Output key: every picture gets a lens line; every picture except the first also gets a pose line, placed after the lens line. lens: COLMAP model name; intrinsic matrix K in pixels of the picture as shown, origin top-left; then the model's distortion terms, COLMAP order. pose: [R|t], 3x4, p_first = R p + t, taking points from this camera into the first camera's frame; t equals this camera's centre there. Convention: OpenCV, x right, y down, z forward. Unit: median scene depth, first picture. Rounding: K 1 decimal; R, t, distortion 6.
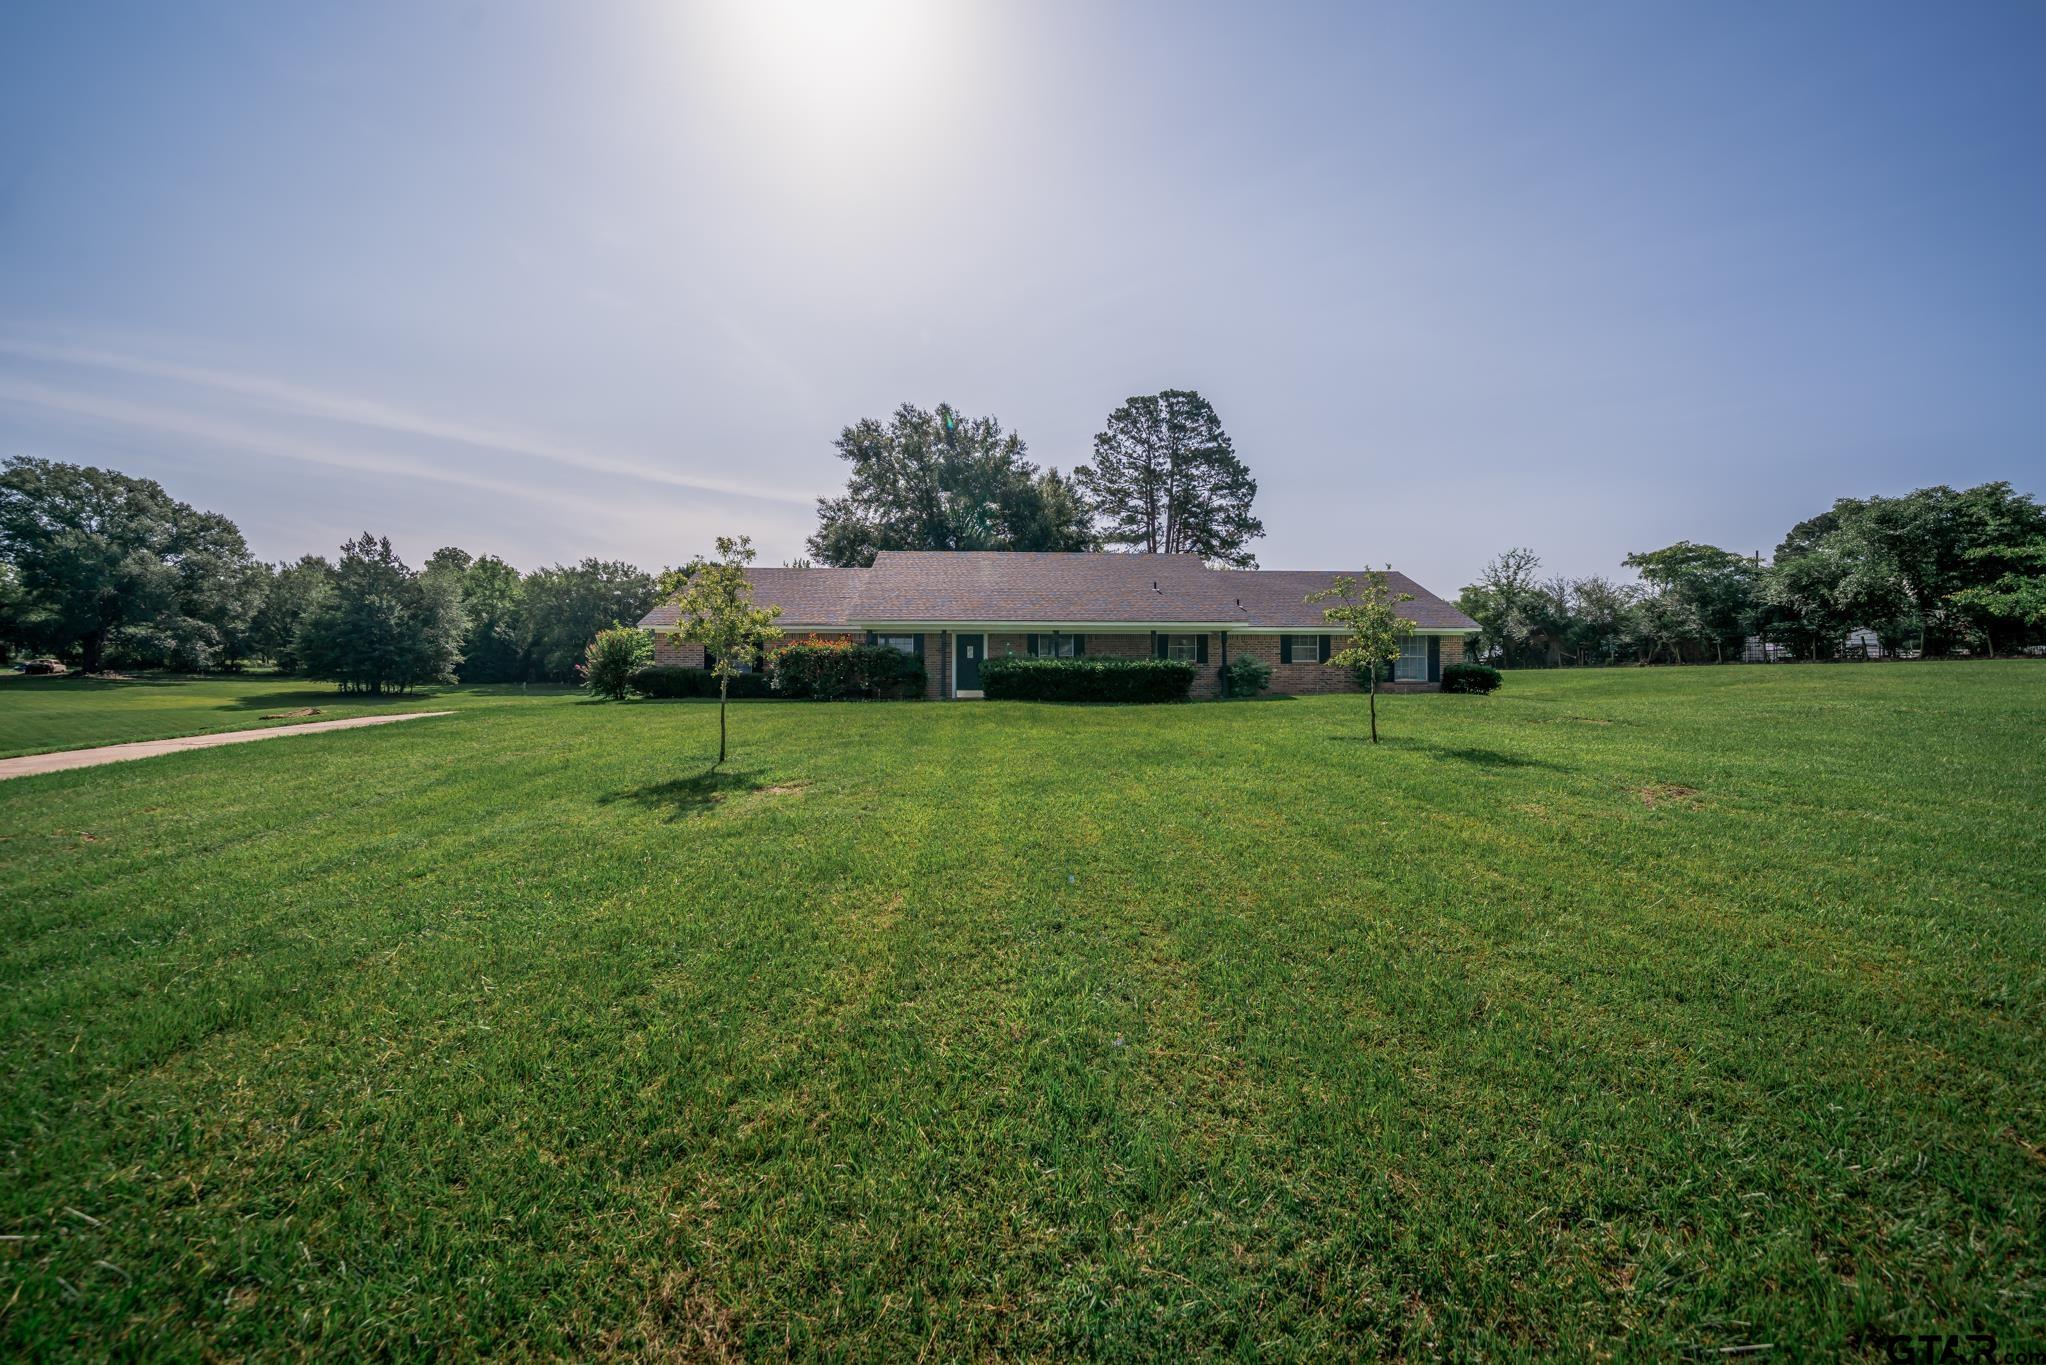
lens RADIAL K [[769.9, 0, 1018.0], [0, 769.9, 688.8], [0, 0, 1]] dist [-0.004591, -0.000374]
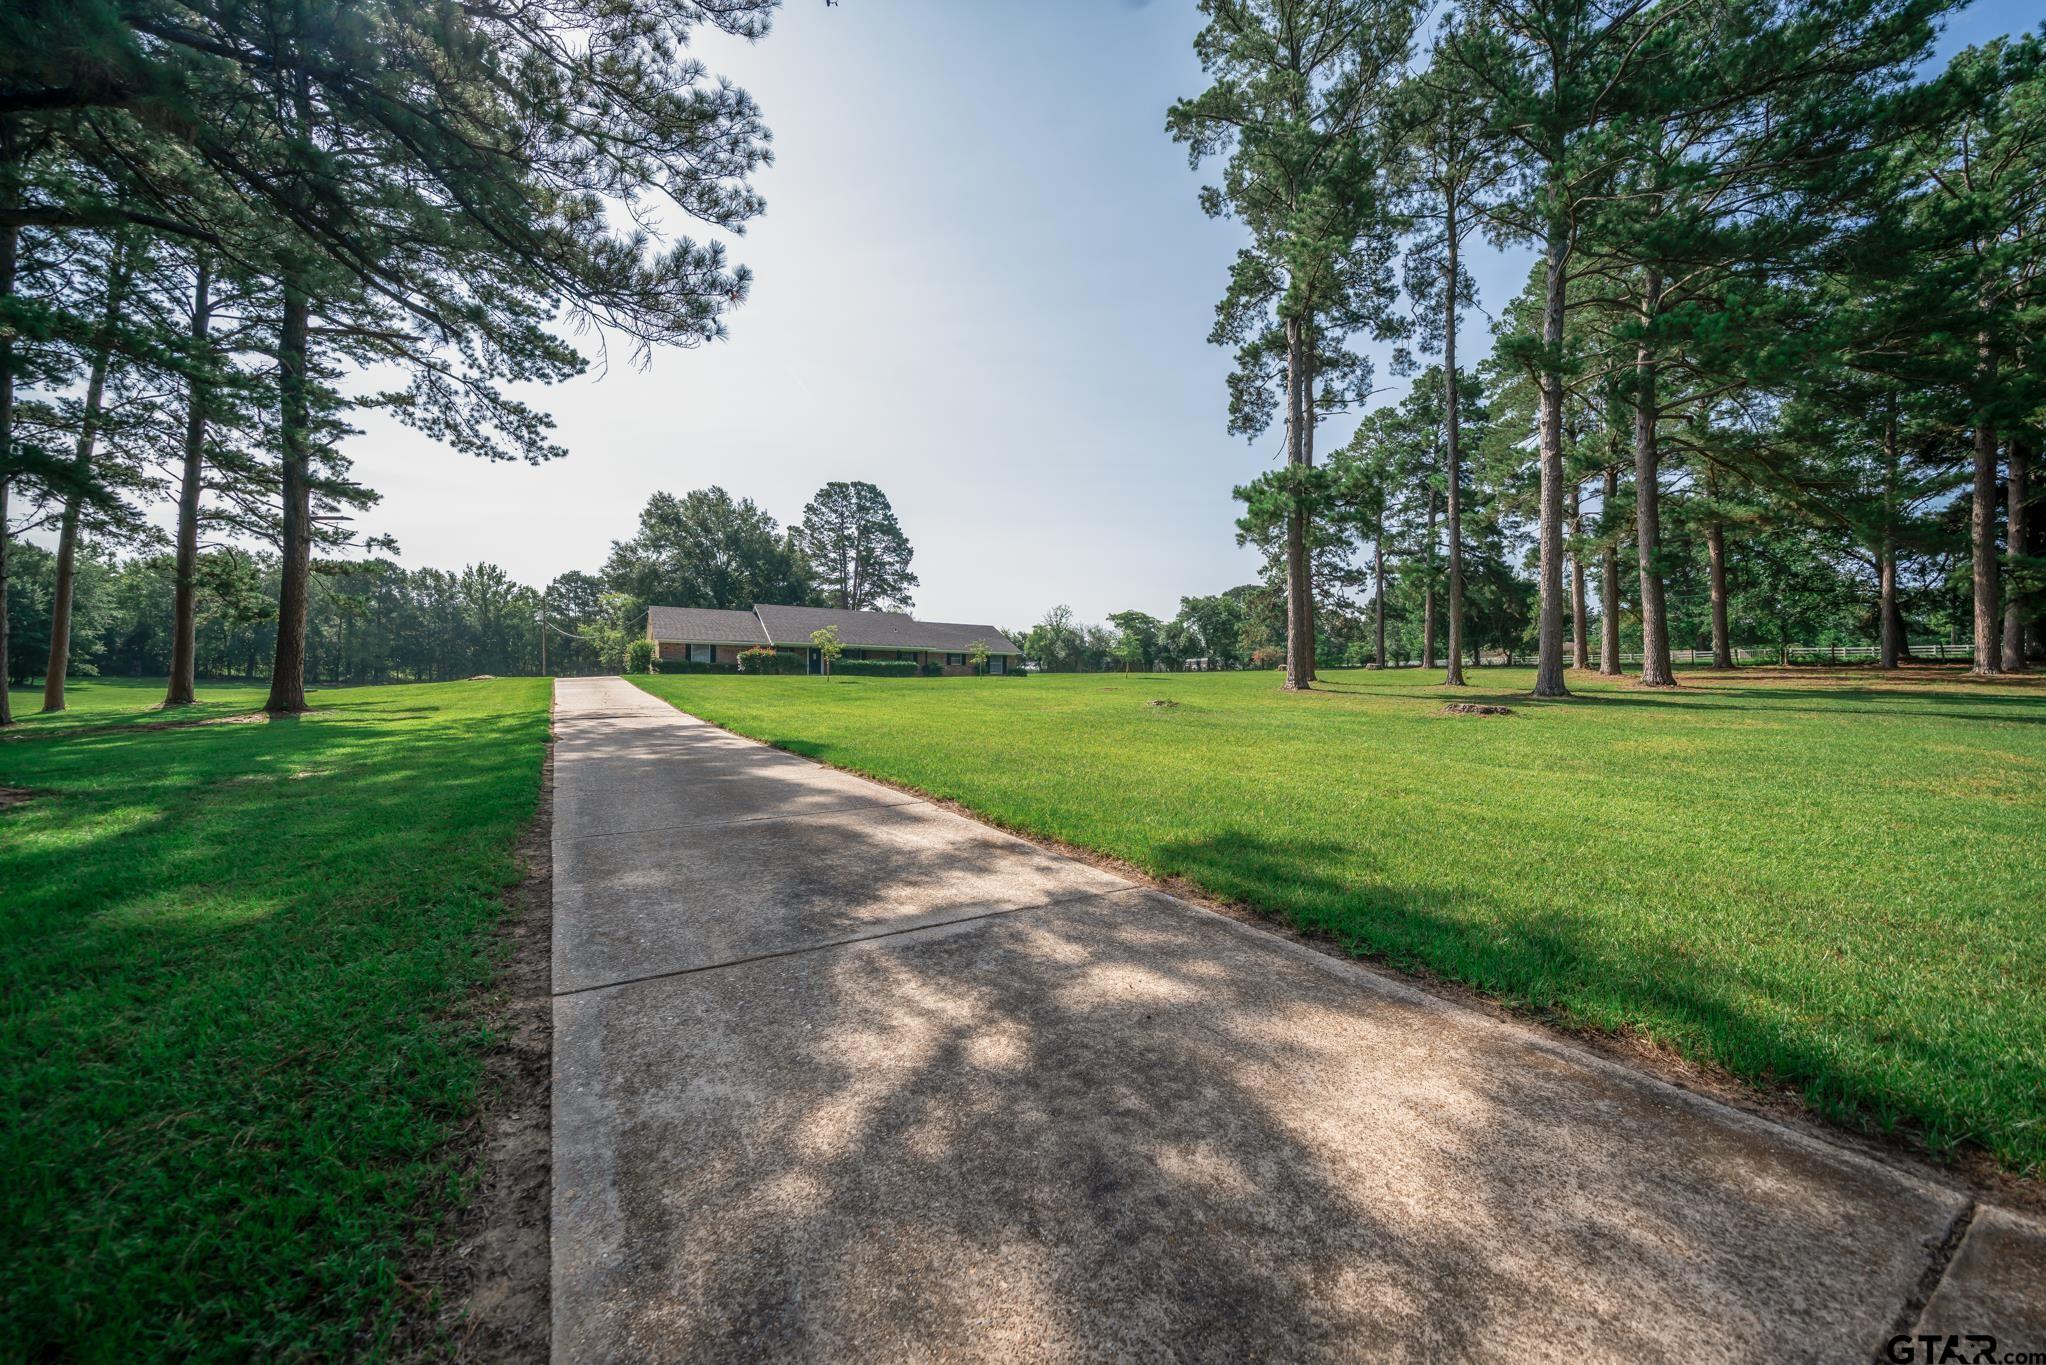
lens RADIAL K [[769.9, 0, 1025.3], [0, 769.9, 681.6], [0, 0, 1]] dist [-0.004591, -0.000374]
pose [[0.886346, 0.013215, 0.462834, -0.204936], [-0.002112, 0.999698, -0.024499, 0.028889], [-0.463018, 0.020737, 0.886106, -0.464010]]
